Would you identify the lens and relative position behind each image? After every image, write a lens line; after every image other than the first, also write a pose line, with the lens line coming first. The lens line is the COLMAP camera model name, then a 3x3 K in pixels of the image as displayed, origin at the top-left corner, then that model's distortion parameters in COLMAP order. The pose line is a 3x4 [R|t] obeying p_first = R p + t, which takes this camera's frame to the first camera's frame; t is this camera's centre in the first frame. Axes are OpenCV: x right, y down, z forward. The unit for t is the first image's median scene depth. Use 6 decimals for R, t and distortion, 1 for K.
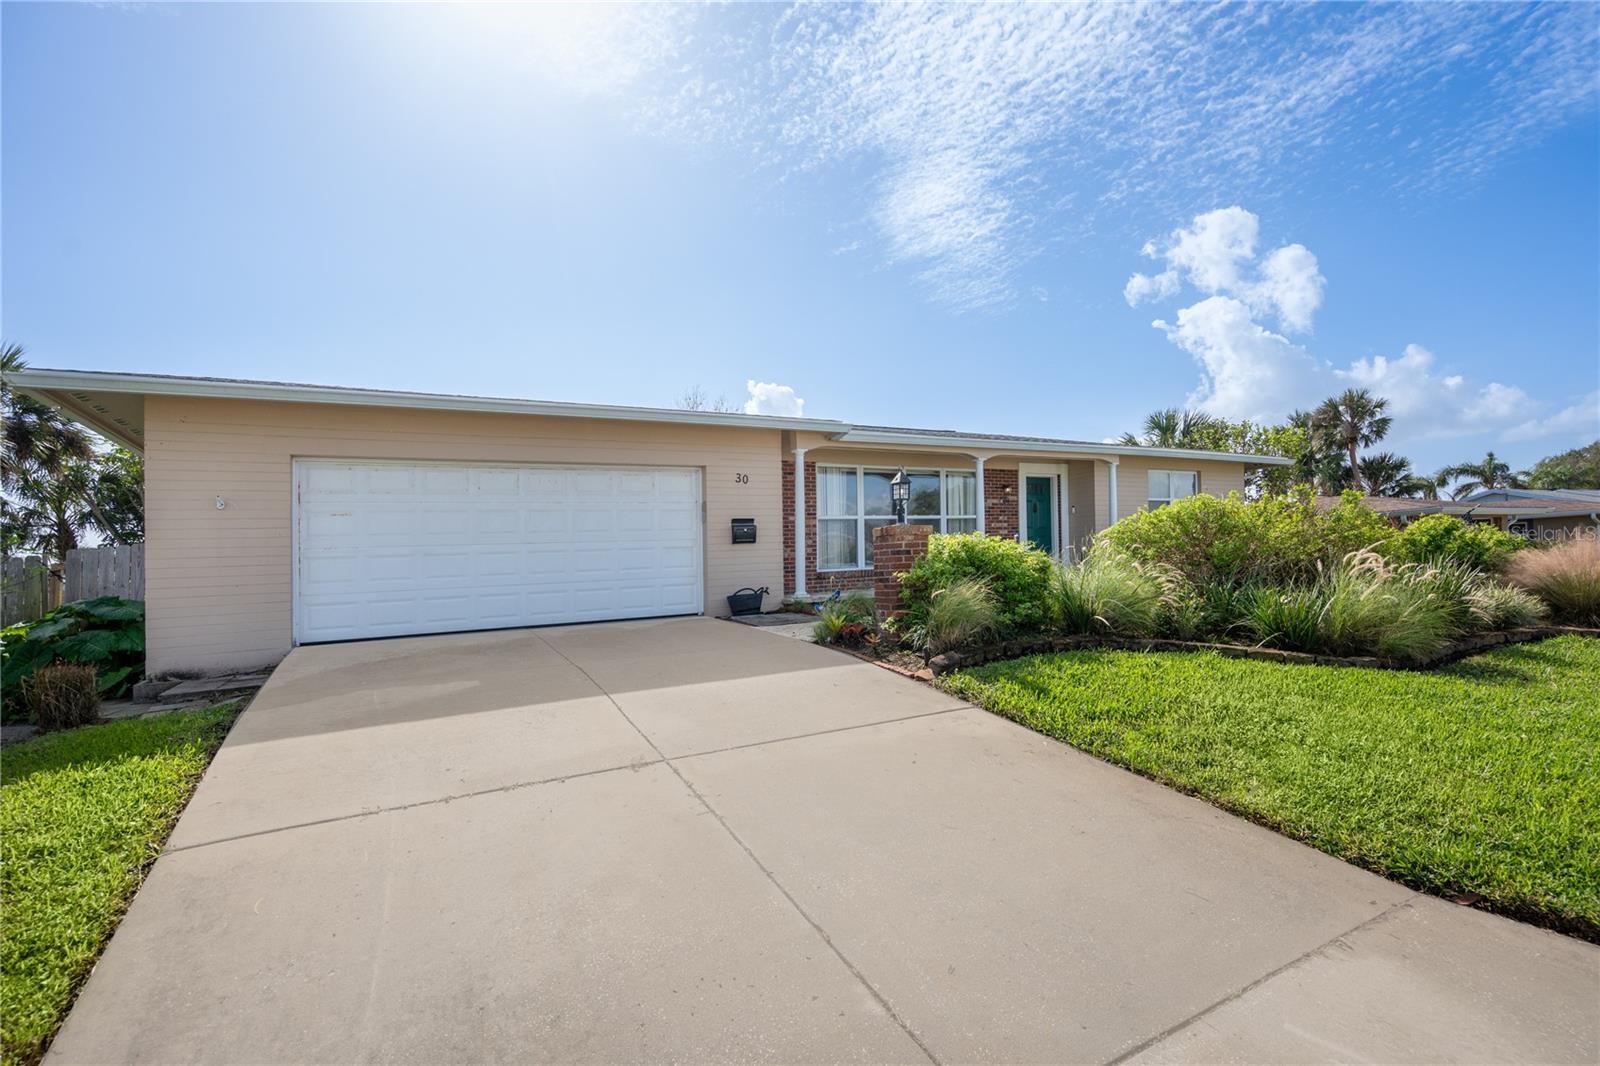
lens RADIAL K [[739.4, 0, 795.8], [0, 739.4, 564.3], [0, 0, 1]] dist [-0.001278, 0.000389]
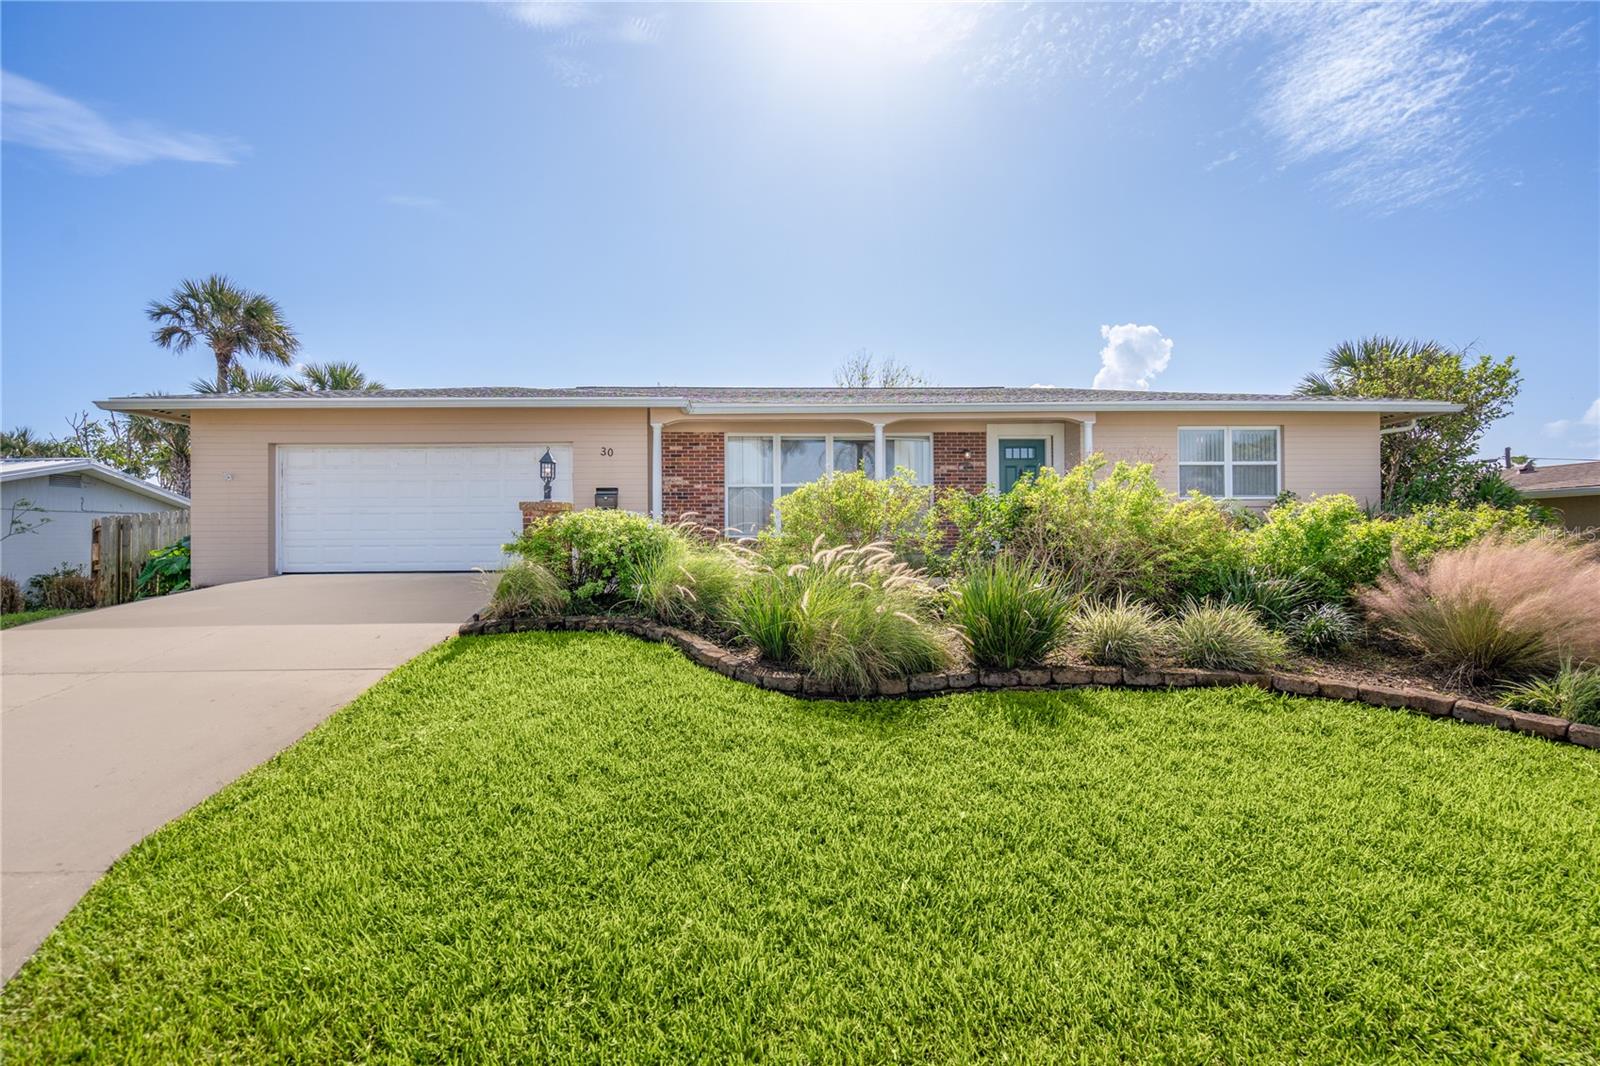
lens RADIAL K [[733.2, 0, 802.1], [0, 733.2, 534.8], [0, 0, 1]] dist [-0.001263, 0.001422]
pose [[0.885407, 0.039515, -0.463134, 0.055756], [-0.029389, 0.999145, 0.029062, -0.002471], [0.463887, -0.012120, 0.885811, 0.011802]]
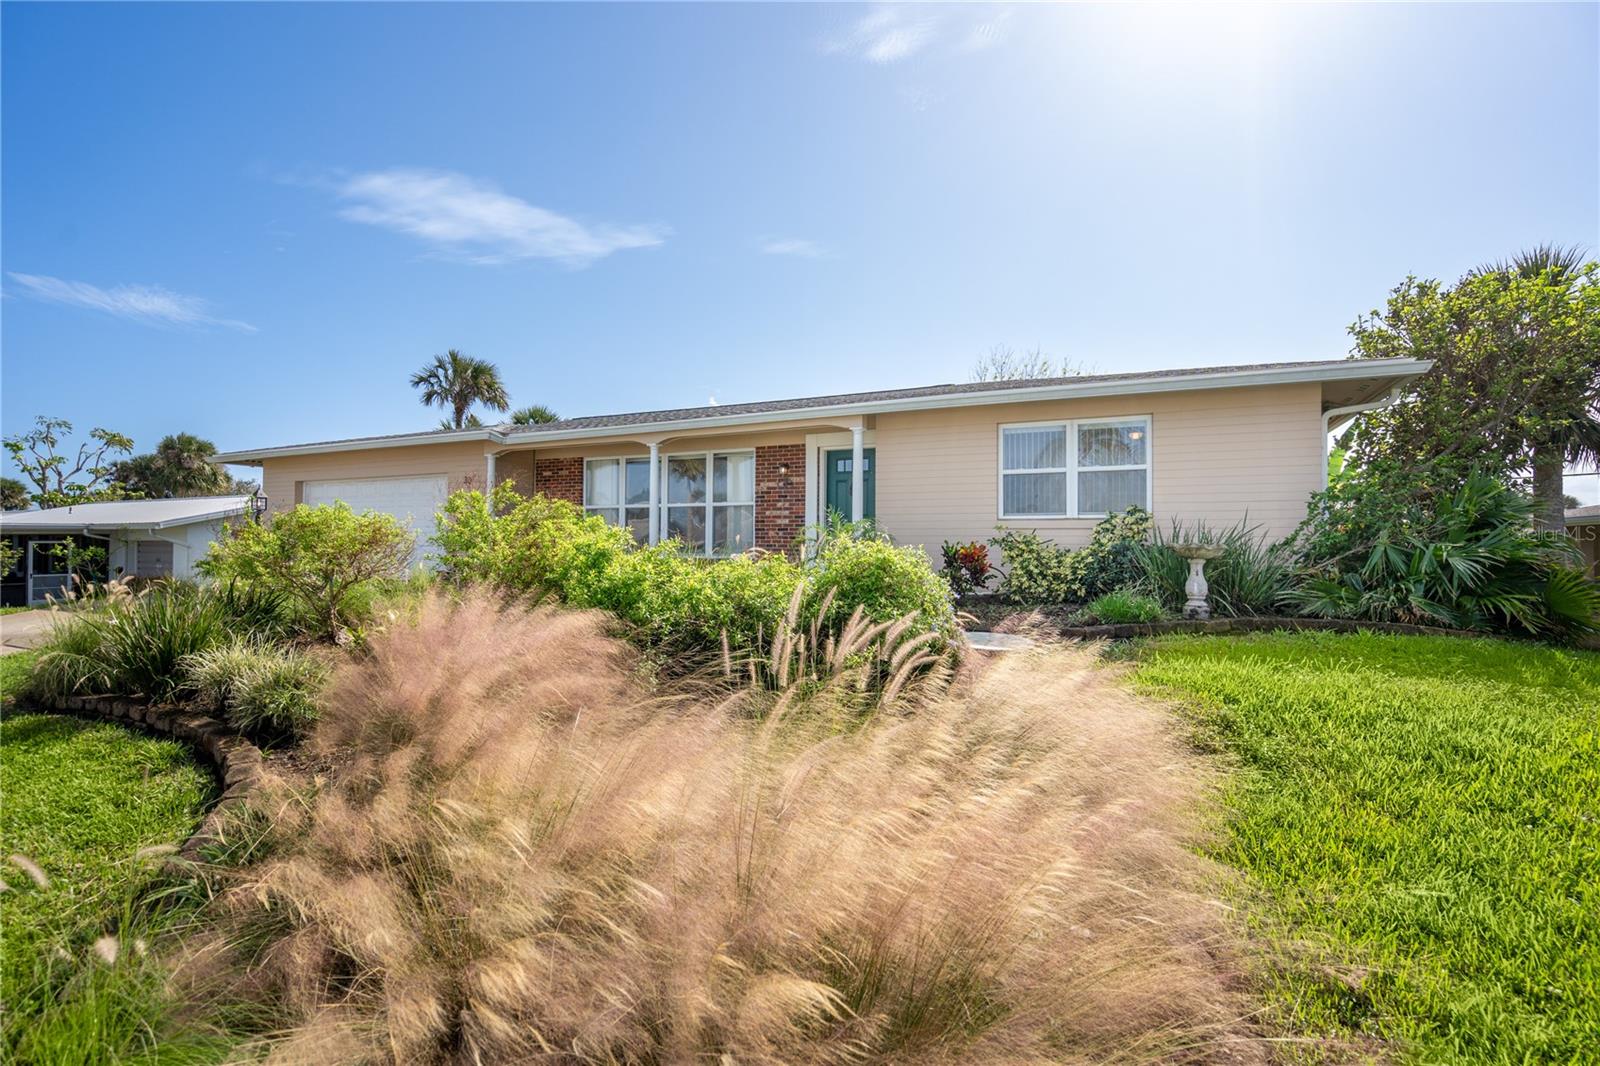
lens RADIAL K [[734.3, 0, 799.1], [0, 734.3, 553.7], [0, 0, 1]] dist [0.004340, 0.000758]
pose [[0.562820, 0.058511, -0.824506, 0.102798], [-0.025560, 0.998246, 0.053393, -0.005535], [0.826184, -0.008976, 0.563328, 0.058869]]
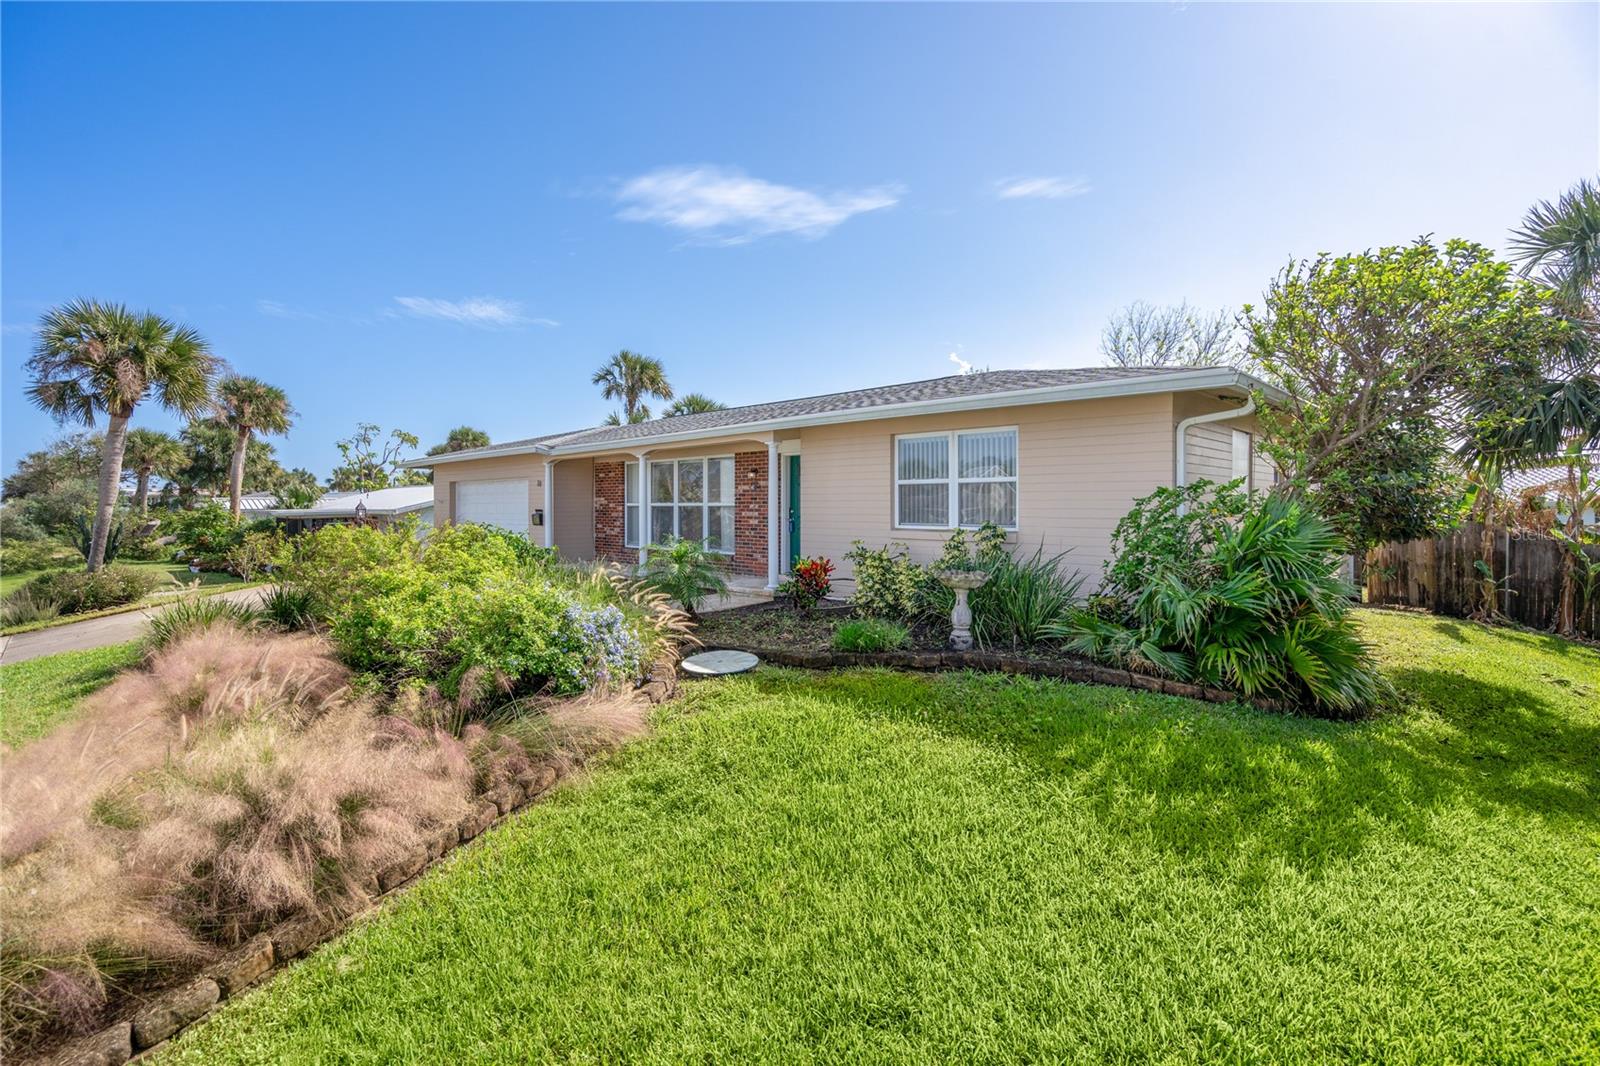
lens RADIAL K [[733.2, 0, 802.1], [0, 733.2, 534.8], [0, 0, 1]] dist [-0.001263, 0.001422]
pose [[0.273264, 0.086136, -0.958075, 0.121748], [-0.001796, 0.996027, 0.089035, -0.011380], [0.961938, -0.022609, 0.272333, 0.086498]]
